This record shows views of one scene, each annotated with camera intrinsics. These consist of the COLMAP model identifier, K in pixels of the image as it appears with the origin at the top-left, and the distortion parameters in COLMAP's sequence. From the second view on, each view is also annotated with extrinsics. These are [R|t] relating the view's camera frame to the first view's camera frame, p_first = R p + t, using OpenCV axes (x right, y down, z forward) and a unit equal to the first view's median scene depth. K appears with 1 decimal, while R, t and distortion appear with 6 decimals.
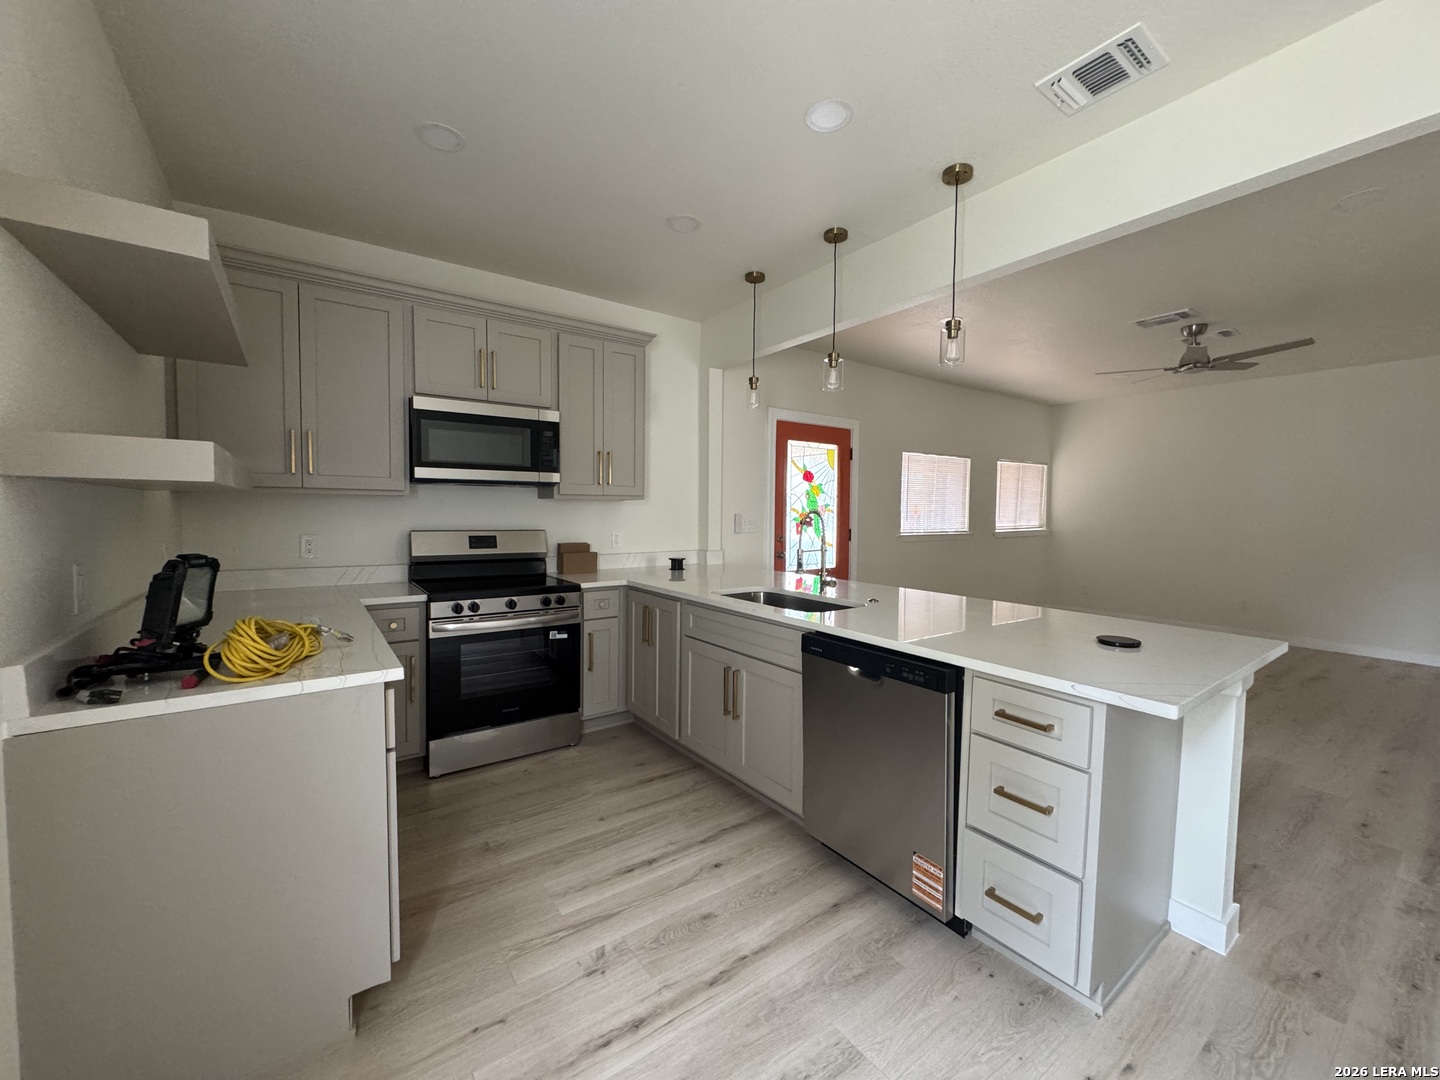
lens RADIAL K [[572.7, 0, 718.7], [0, 572.7, 541.6], [0, 0, 1]] dist [-0.001896, 0.000416]
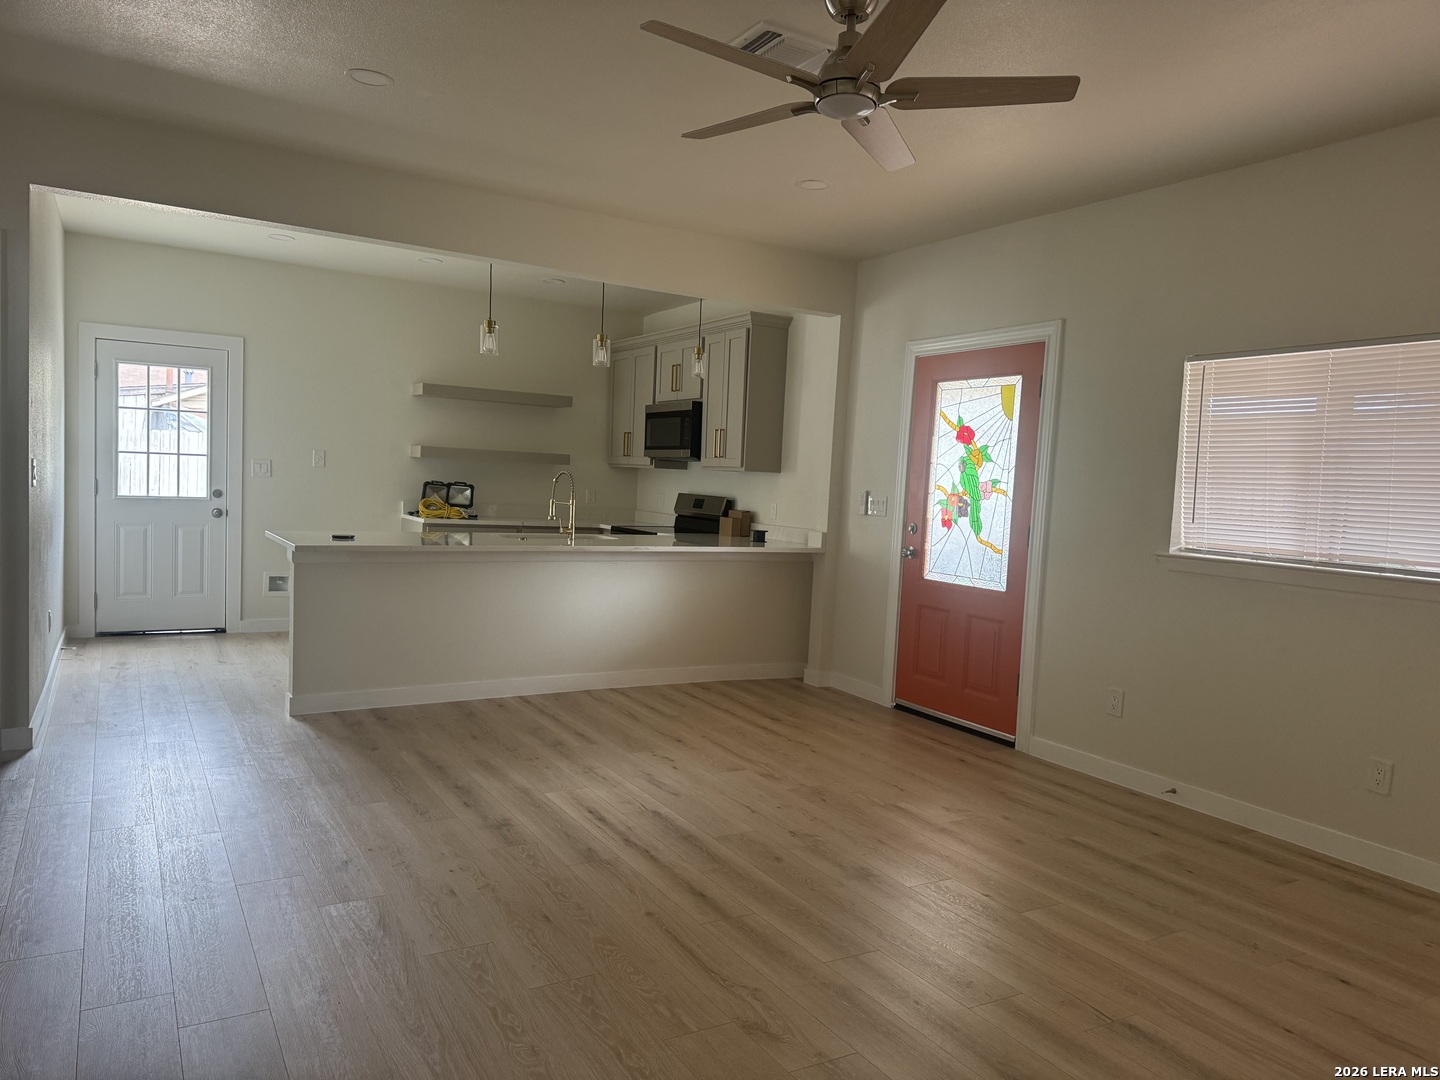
lens RADIAL K [[1012.5, 0, 729.3], [0, 1012.5, 546.1], [0, 0, 1]] dist [0.033822, -0.035335]
pose [[-0.076849, 0.050051, -0.995786, 1.890817], [-0.107177, 0.992537, 0.058159, -0.045241], [0.991266, 0.111195, -0.070911, 1.233486]]
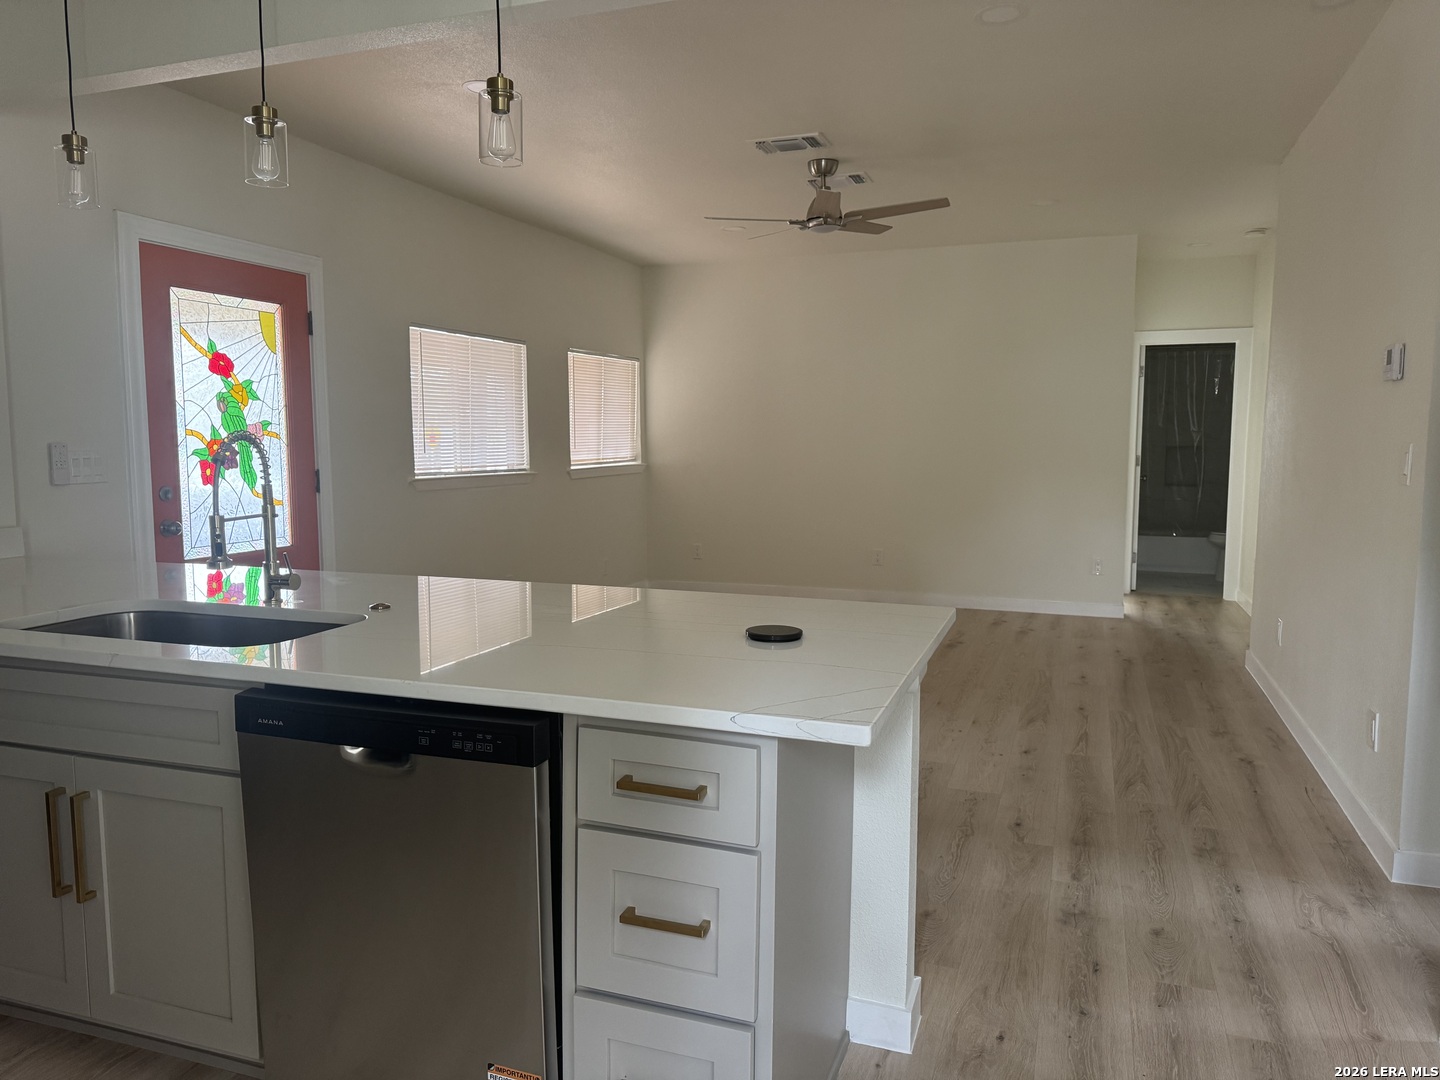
lens RADIAL K [[1012.5, 0, 709.7], [0, 1012.5, 539.8], [0, 0, 1]] dist [0.033822, -0.035335]
pose [[0.824901, -0.065579, 0.561460, 0.002850], [0.038316, 0.997450, 0.060210, -0.001603], [-0.563977, -0.028155, 0.825311, 0.060632]]
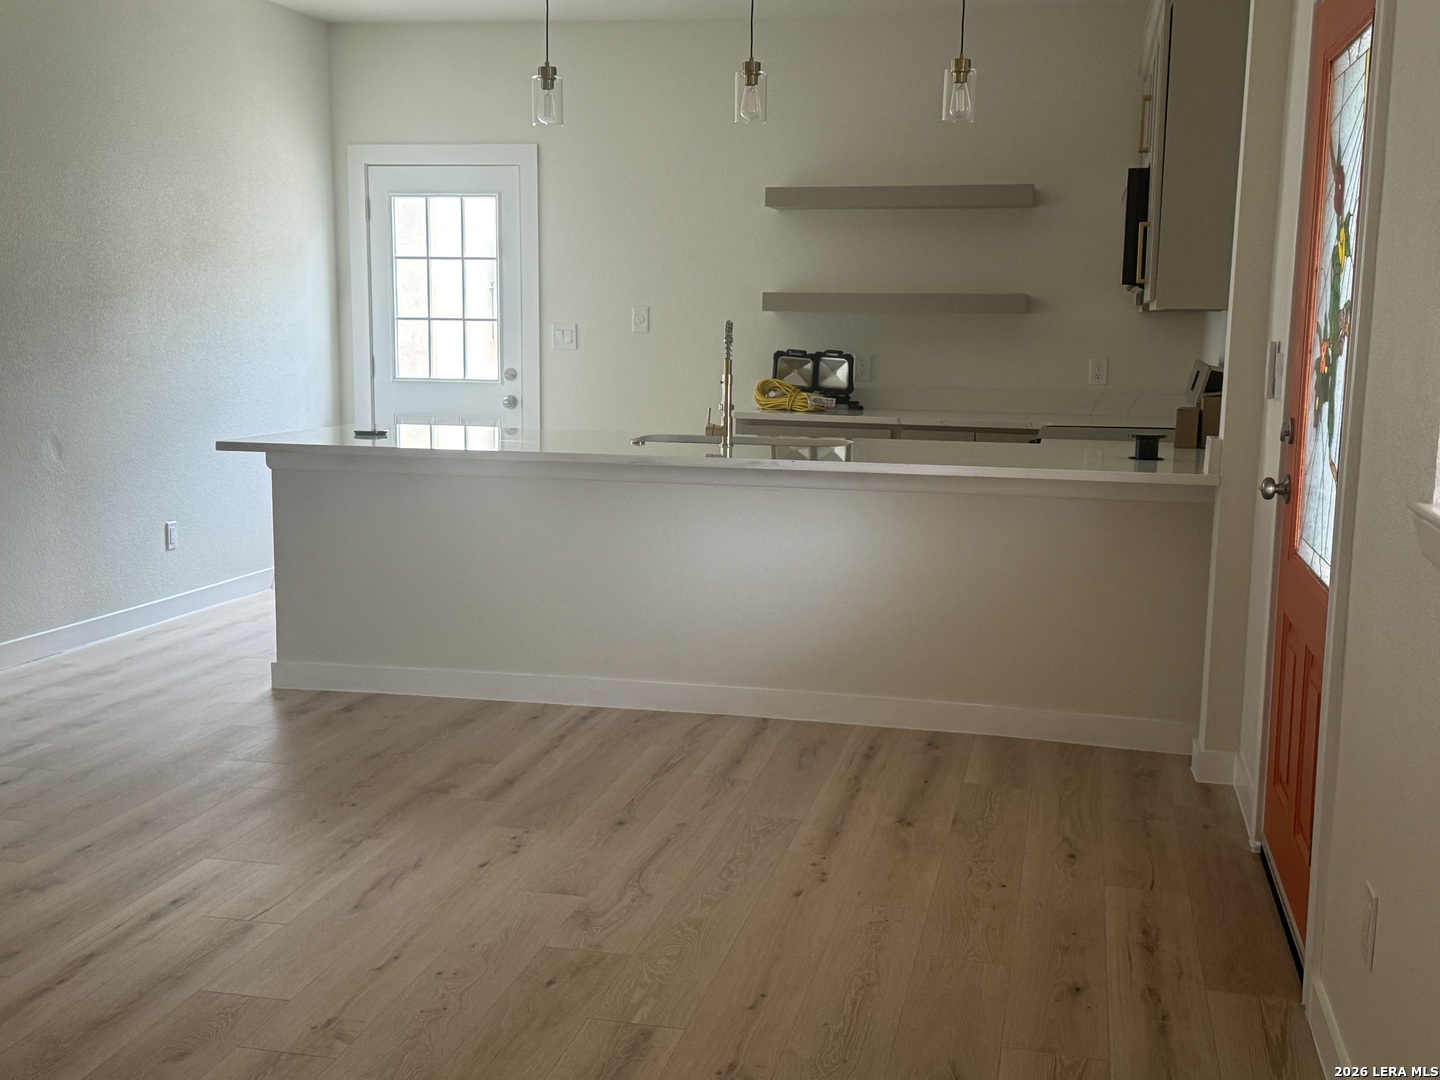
lens RADIAL K [[1613.6, 0, 701.0], [0, 1613.6, 585.8], [0, 0, 1]] dist [0.080298, 0.000000]
pose [[-0.749285, 0.086200, -0.656614, 1.221563], [-0.062392, 0.977894, 0.199575, -0.104483], [0.659302, 0.190506, -0.727343, 1.991722]]
